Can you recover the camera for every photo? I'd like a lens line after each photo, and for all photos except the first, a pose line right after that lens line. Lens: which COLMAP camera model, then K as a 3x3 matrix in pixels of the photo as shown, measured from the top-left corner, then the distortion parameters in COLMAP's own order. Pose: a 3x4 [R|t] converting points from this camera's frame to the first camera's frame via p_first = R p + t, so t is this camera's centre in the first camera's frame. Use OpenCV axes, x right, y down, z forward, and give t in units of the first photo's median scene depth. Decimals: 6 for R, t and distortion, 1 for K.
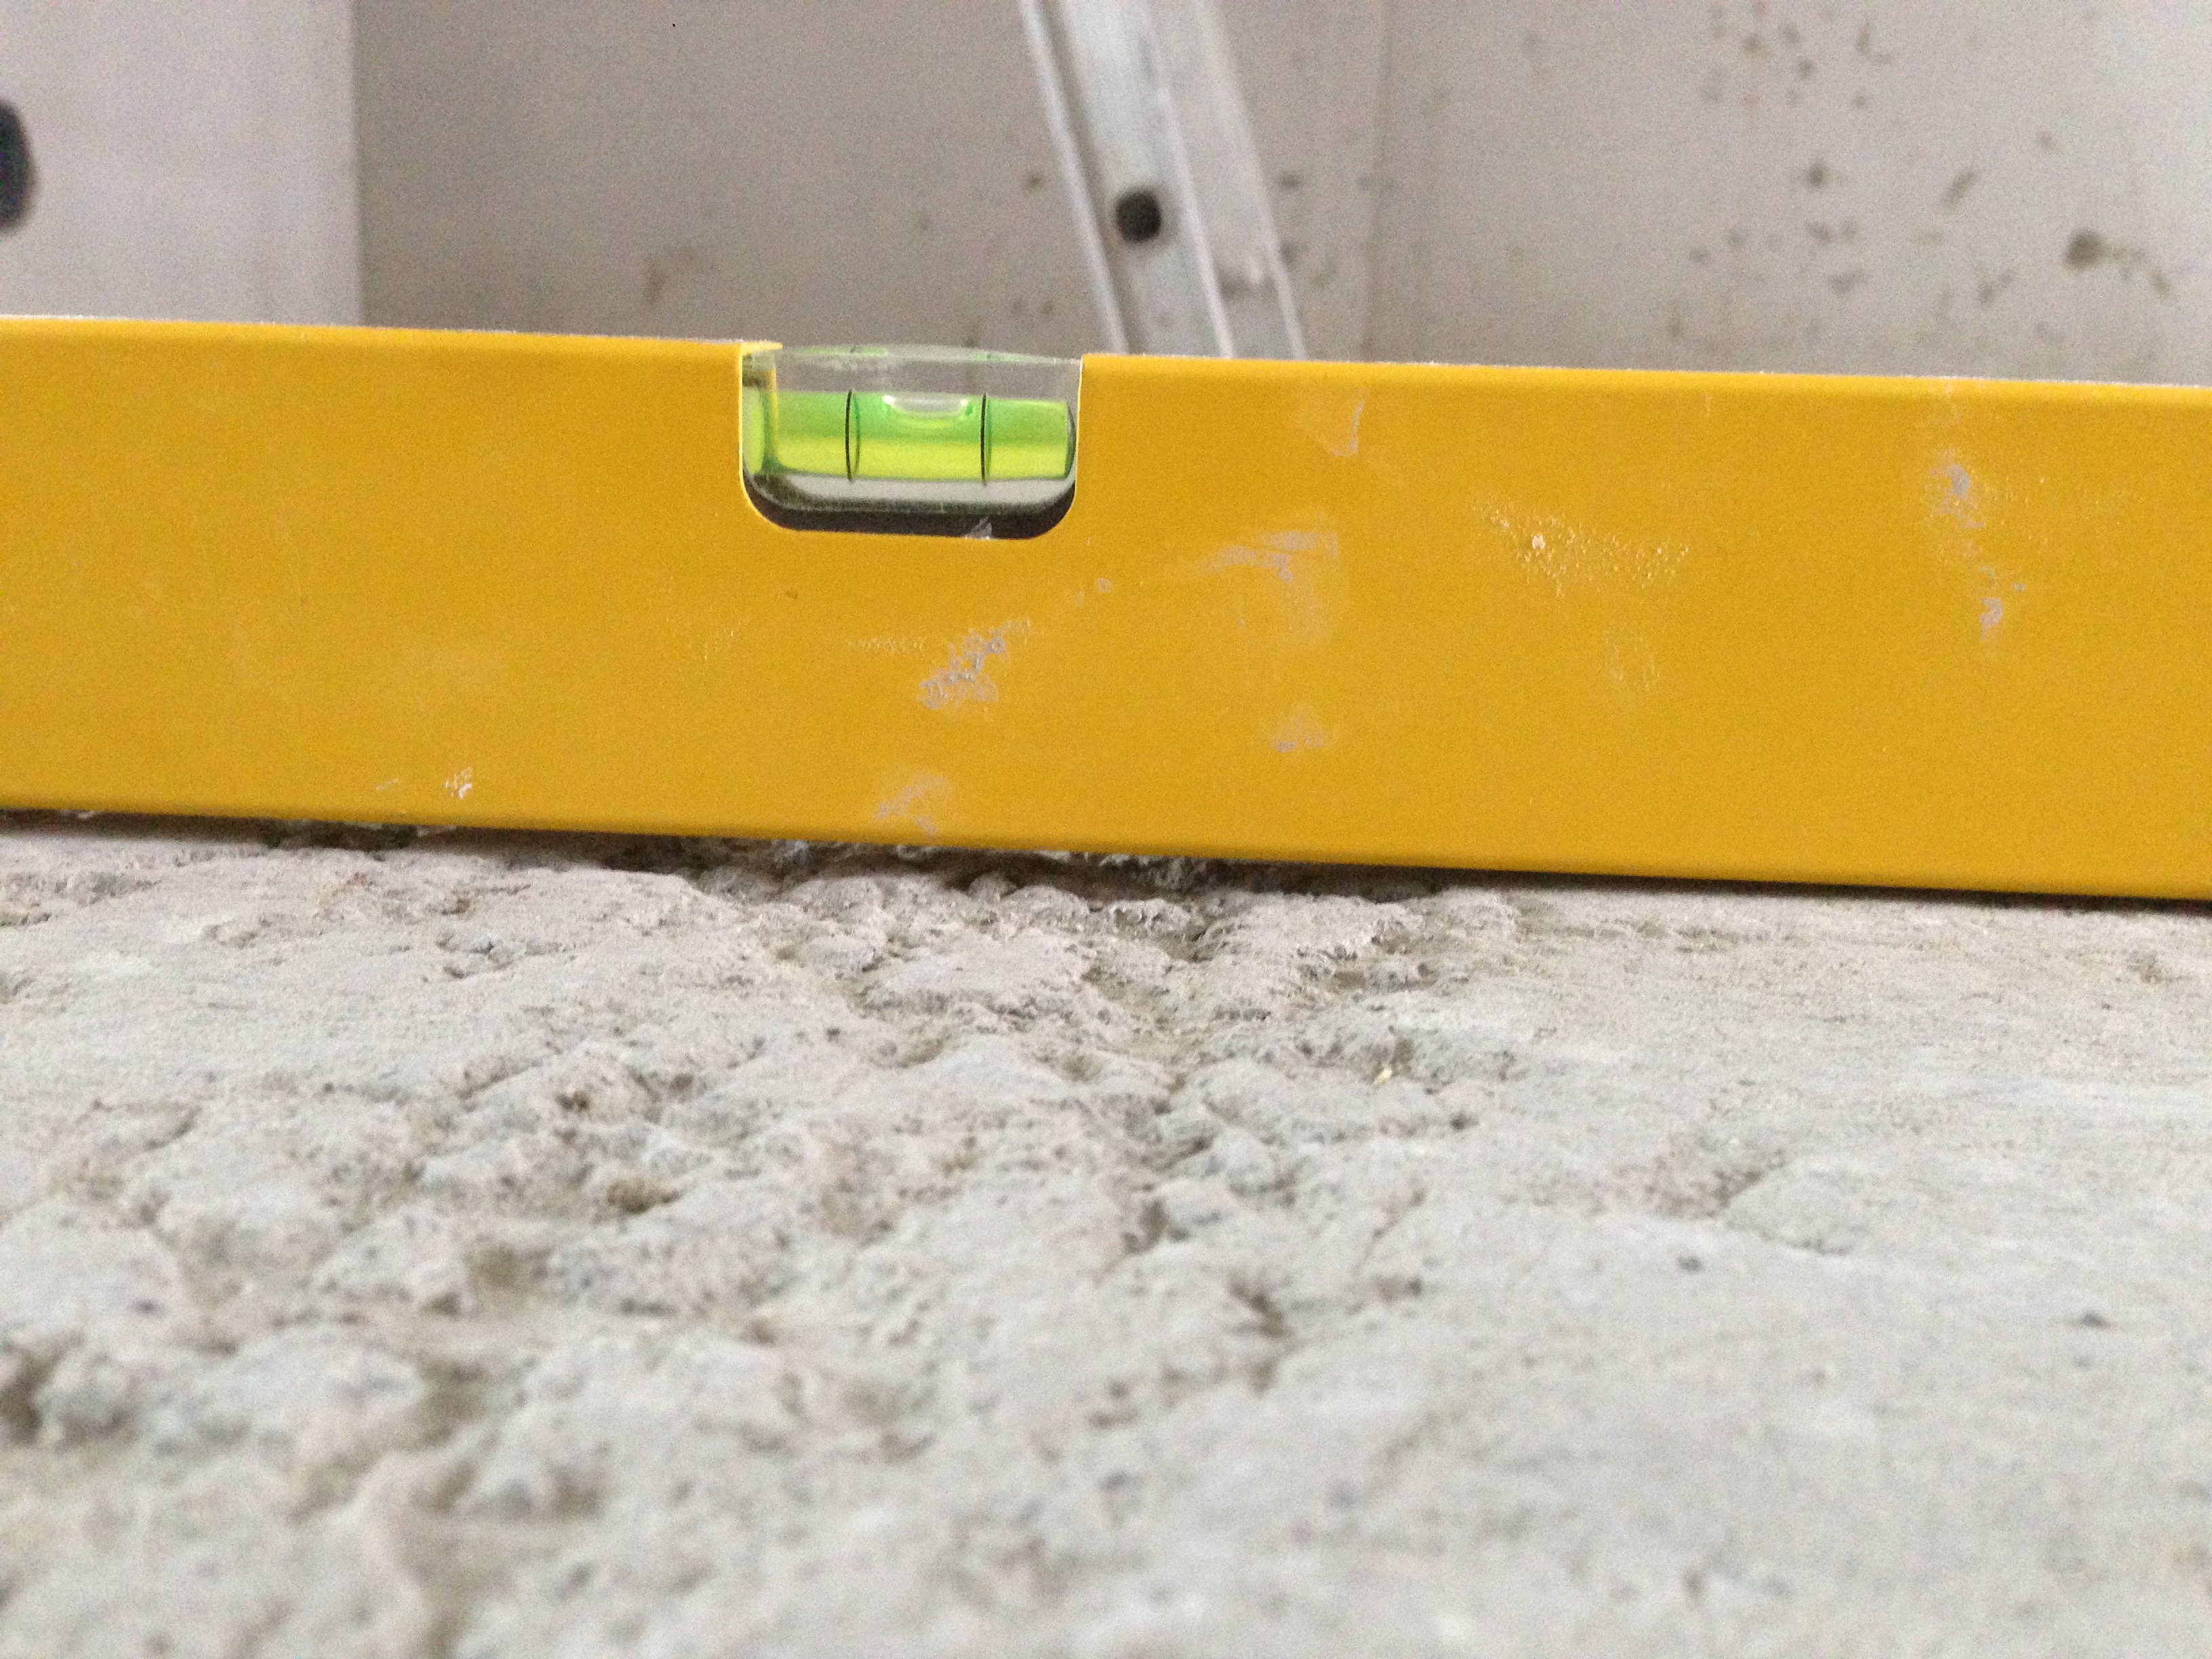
lens RADIAL K [[2127.7, 0, 1106.0], [0, 2127.7, 829.5], [0, 0, 1]] dist [0.093618, -0.025719]
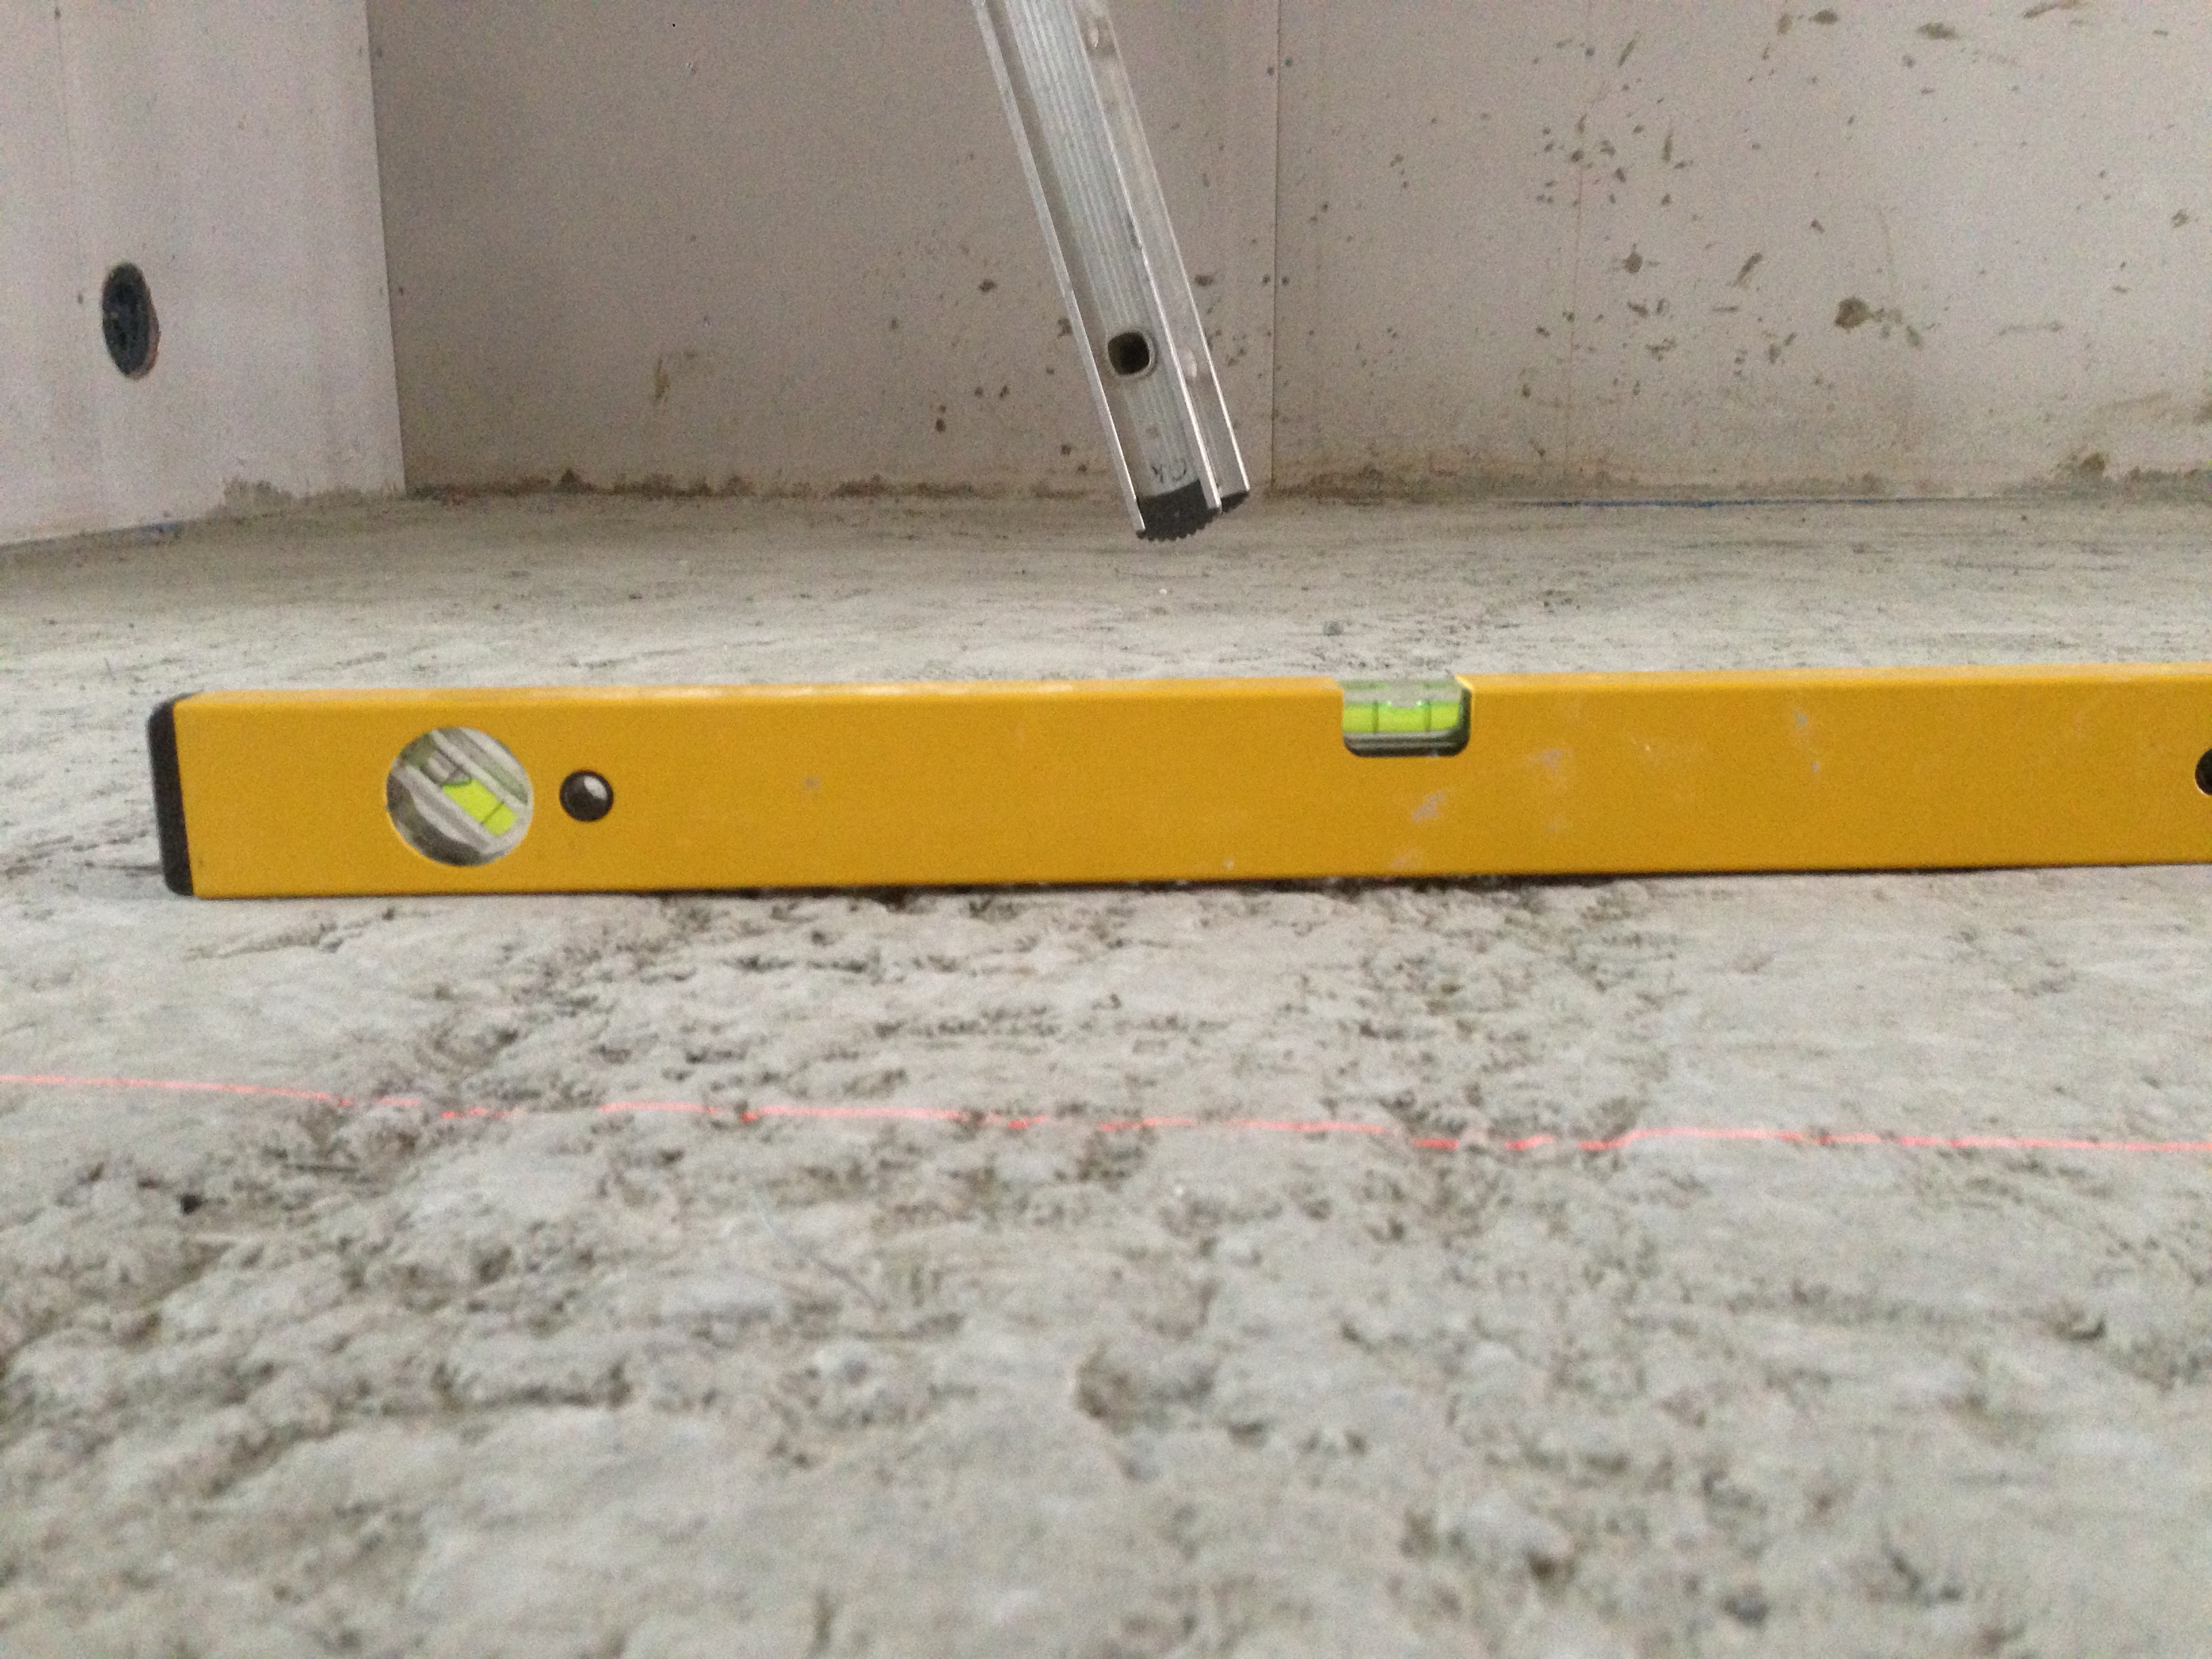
lens RADIAL K [[2116.4, 0, 1106.0], [0, 2116.4, 829.5], [0, 0, 1]] dist [-0.065500, 0.911983]
pose [[0.995481, -0.057684, 0.075428, -0.646932], [0.057033, 0.998314, 0.010763, -0.097672], [-0.075922, -0.006412, 0.997093, -1.507705]]
